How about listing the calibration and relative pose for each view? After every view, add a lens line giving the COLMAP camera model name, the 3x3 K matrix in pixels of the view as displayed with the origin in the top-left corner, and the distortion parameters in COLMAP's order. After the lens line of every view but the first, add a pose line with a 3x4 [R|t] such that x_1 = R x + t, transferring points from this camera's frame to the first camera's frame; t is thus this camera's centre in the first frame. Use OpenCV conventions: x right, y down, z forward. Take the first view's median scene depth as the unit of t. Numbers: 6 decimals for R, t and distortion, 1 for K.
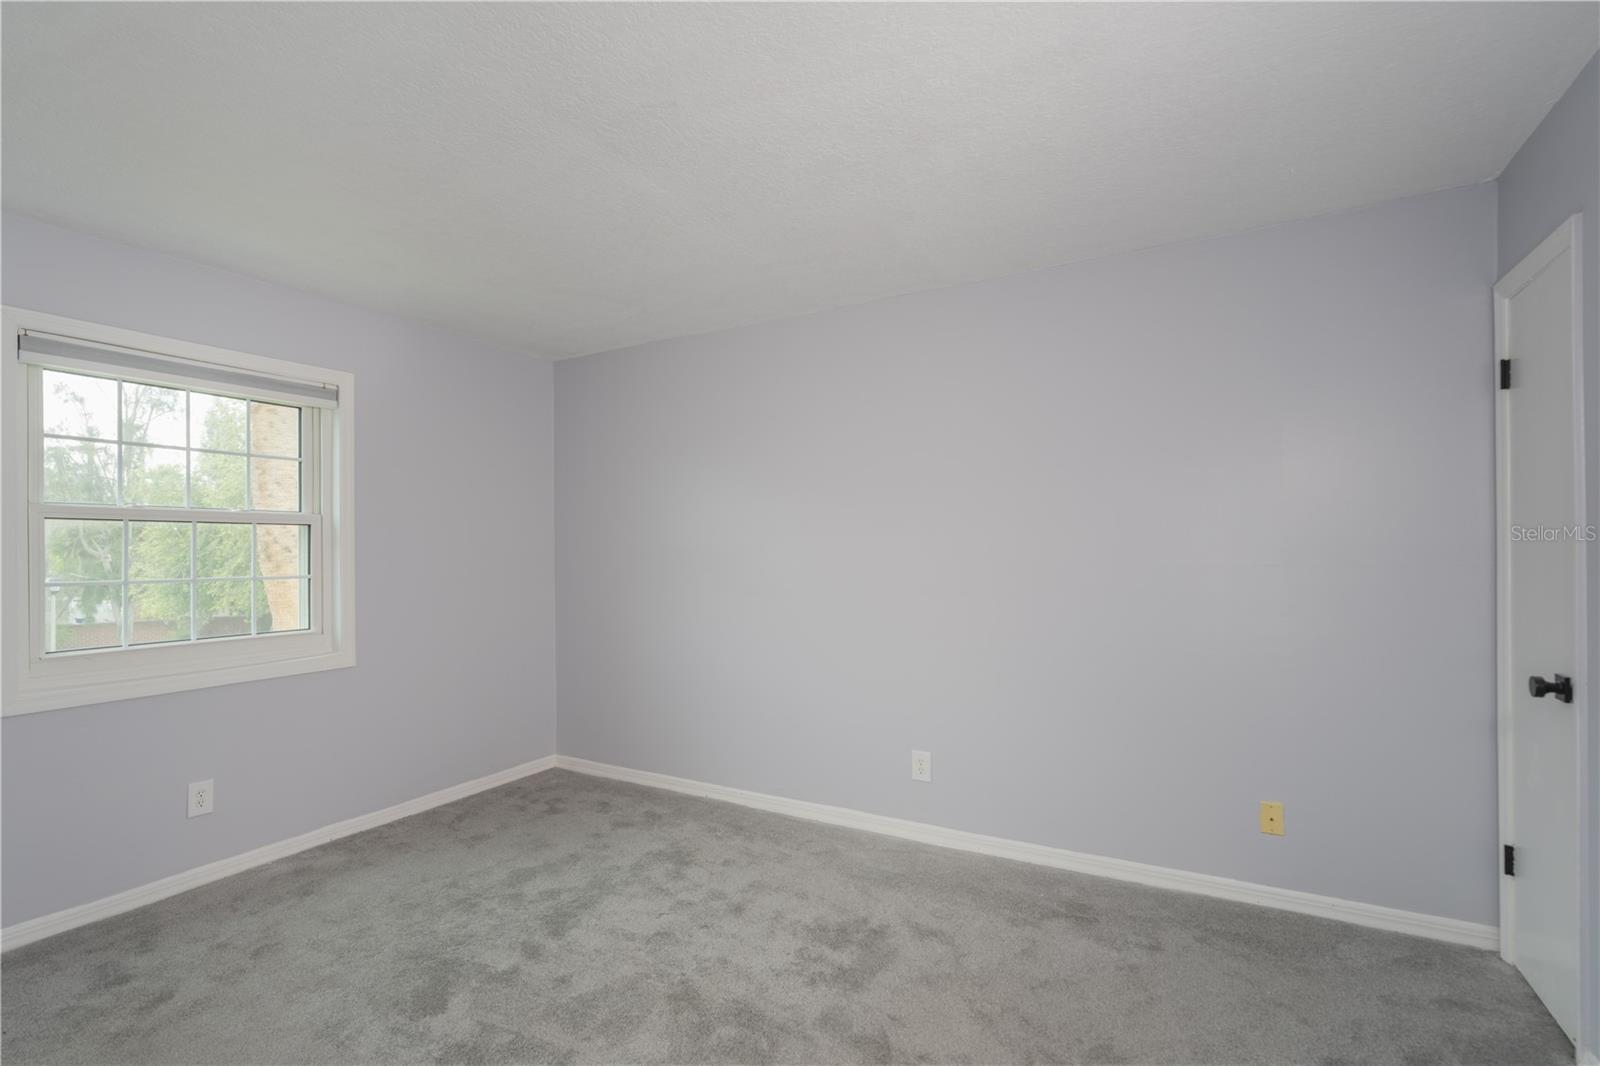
lens RADIAL K [[760.0, 0, 796.7], [0, 760.0, 545.7], [0, 0, 1]] dist [-0.000384, -0.000092]
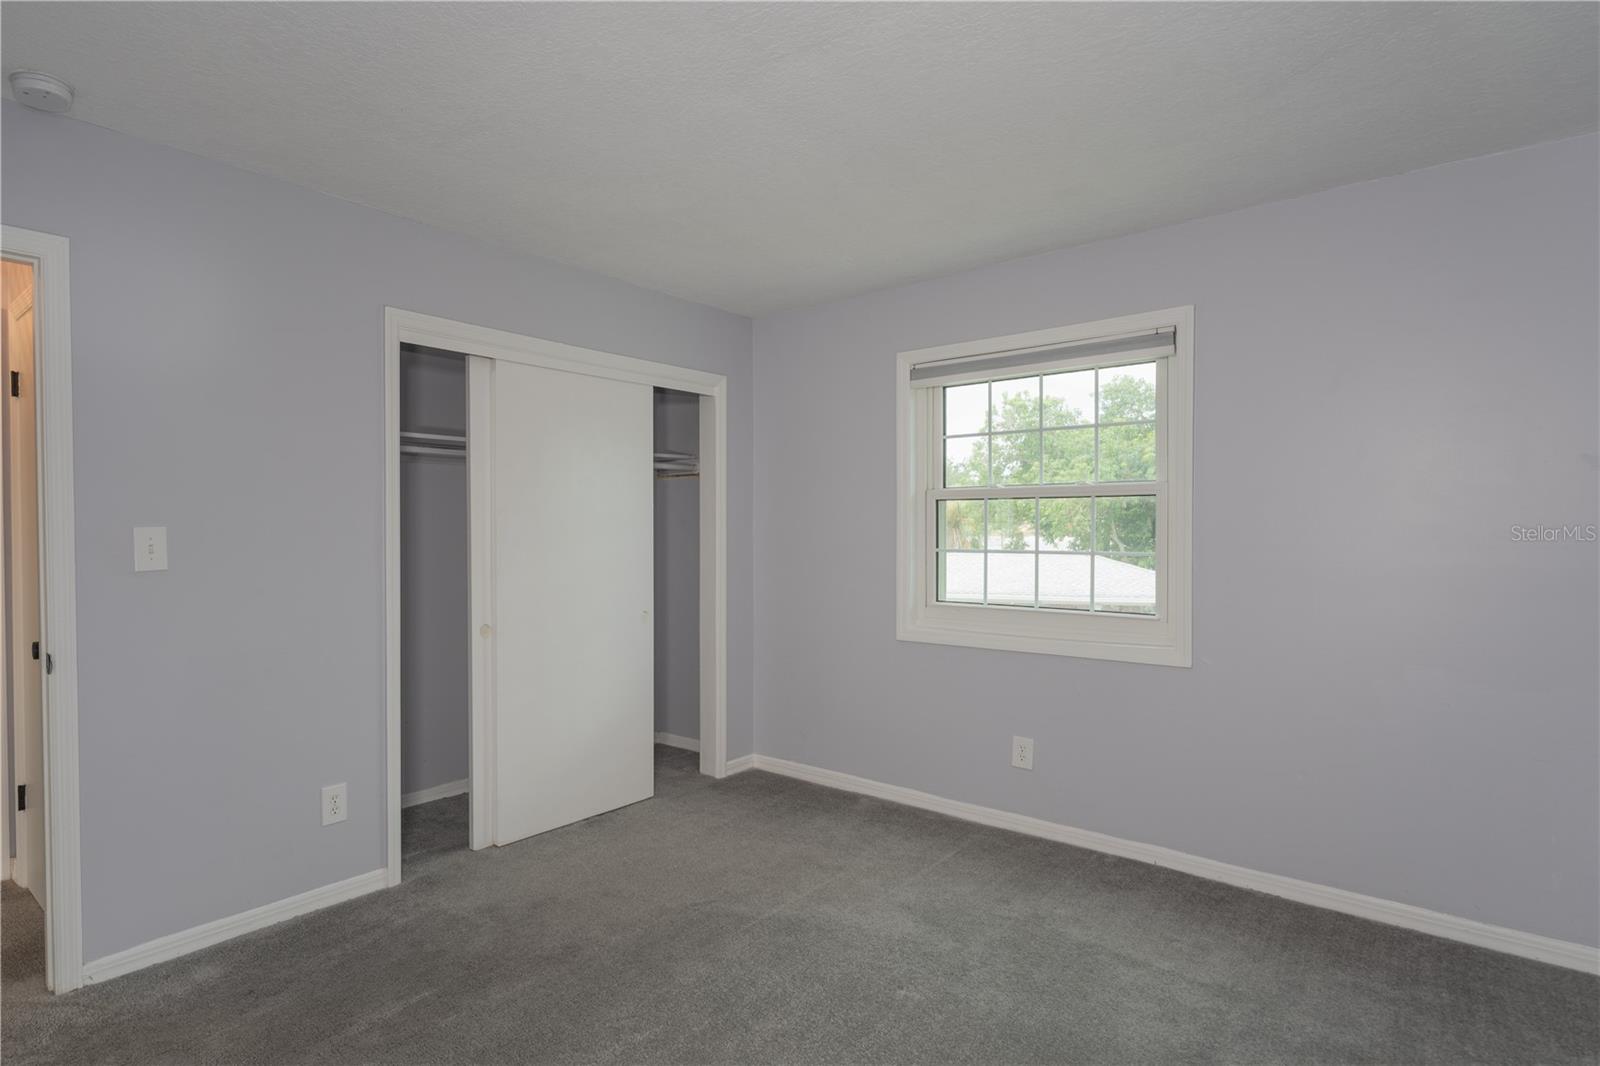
lens RADIAL K [[901.7, 0, 800.0], [0, 901.7, 533.0], [0, 0, 1]] dist [0.002654, 0.000546]
pose [[-0.237755, 0.015185, -0.971206, 0.504685], [0.010200, 0.999862, 0.013136, -0.001779], [0.971271, -0.006783, -0.237877, 0.936729]]
